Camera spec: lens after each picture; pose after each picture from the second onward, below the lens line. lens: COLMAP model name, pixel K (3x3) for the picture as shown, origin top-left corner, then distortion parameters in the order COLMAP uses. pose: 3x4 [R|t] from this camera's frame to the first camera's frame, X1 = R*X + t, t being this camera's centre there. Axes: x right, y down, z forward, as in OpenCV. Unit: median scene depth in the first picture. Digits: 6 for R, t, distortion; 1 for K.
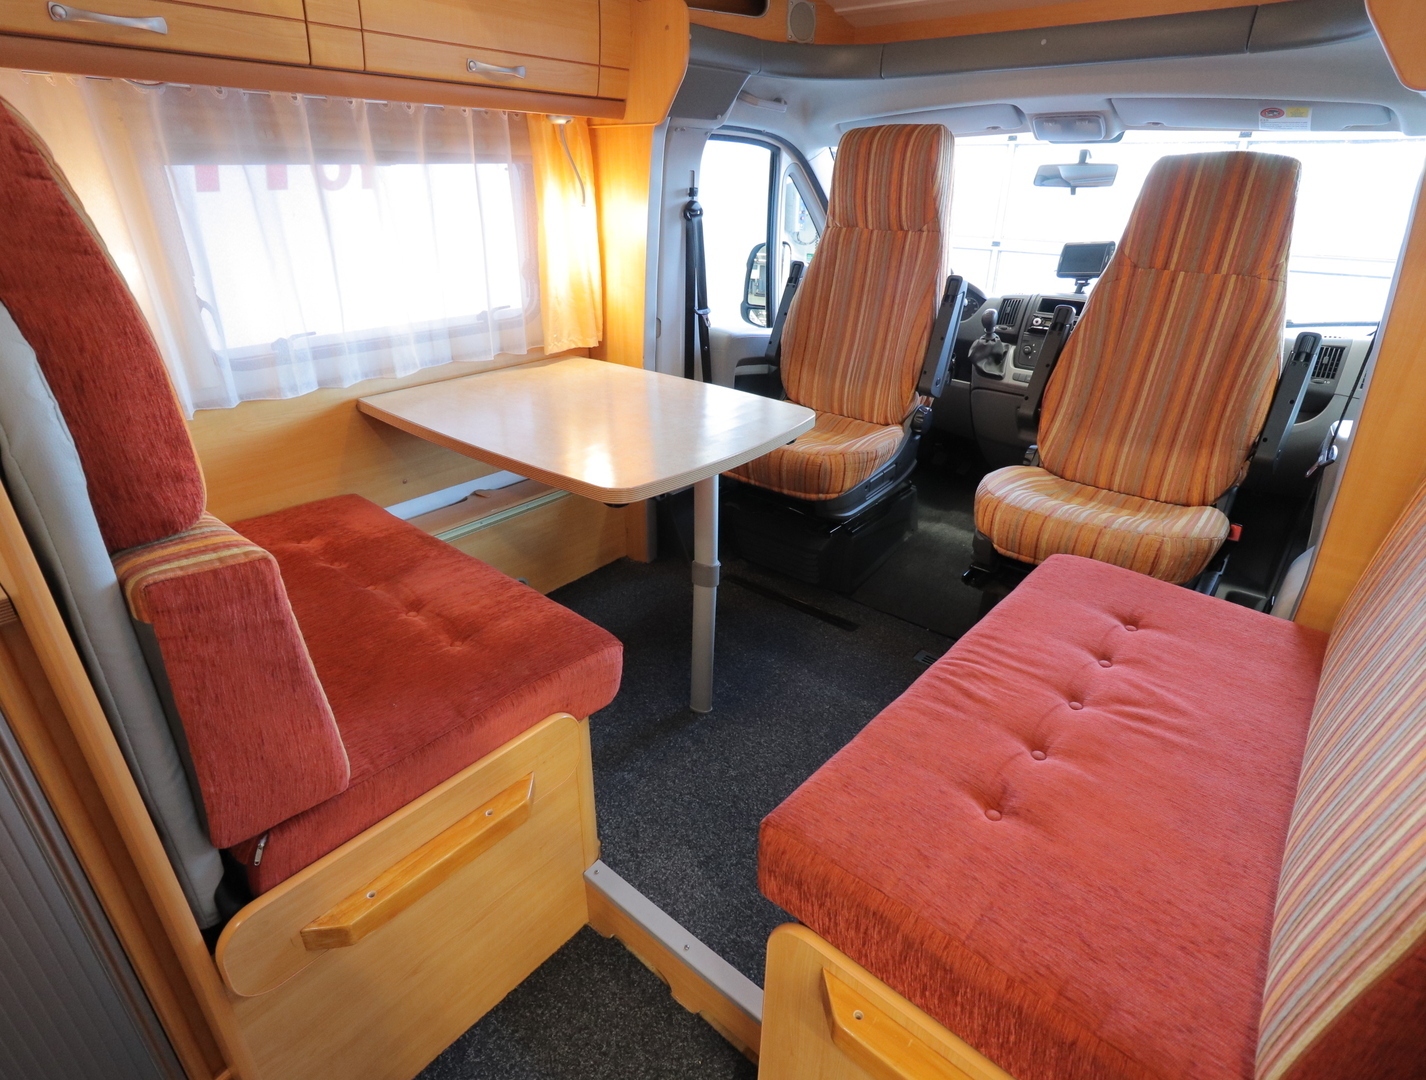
lens RADIAL K [[751.1, 0, 714.8], [0, 751.1, 528.3], [0, 0, 1]] dist [0.013251, -0.002081]
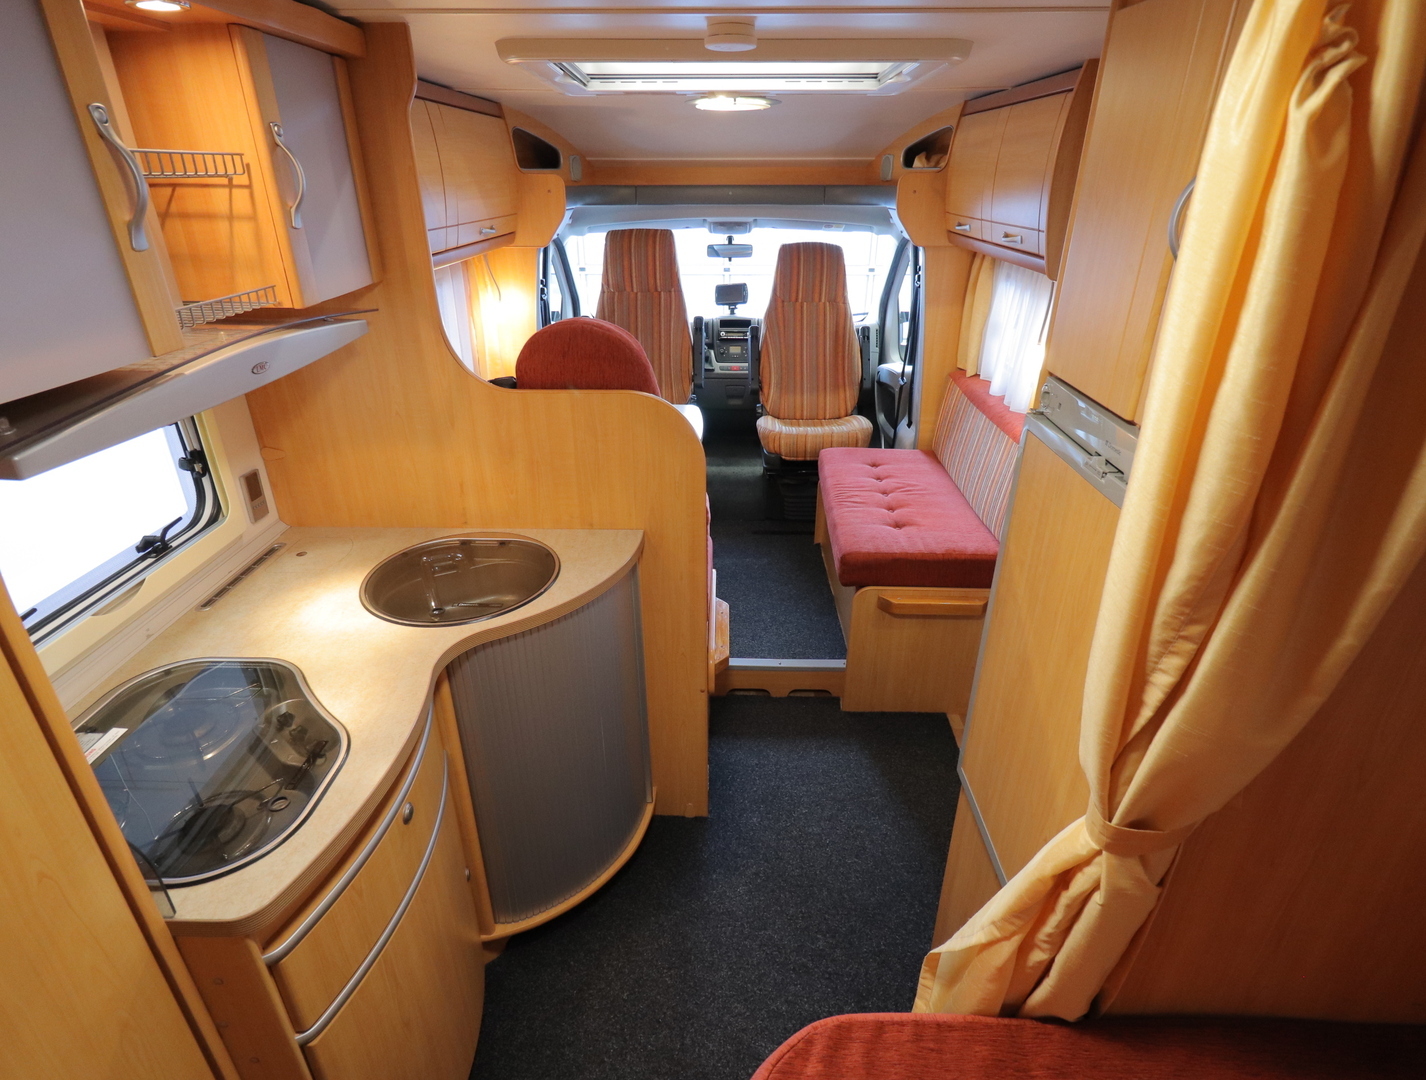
lens RADIAL K [[751.1, 0, 705.9], [0, 751.1, 543.5], [0, 0, 1]] dist [0.013251, -0.002081]
pose [[0.780796, -0.291286, 0.552730, -0.818802], [0.277266, 0.954330, 0.111255, -0.031595], [-0.559893, 0.066386, 0.825901, -0.411931]]
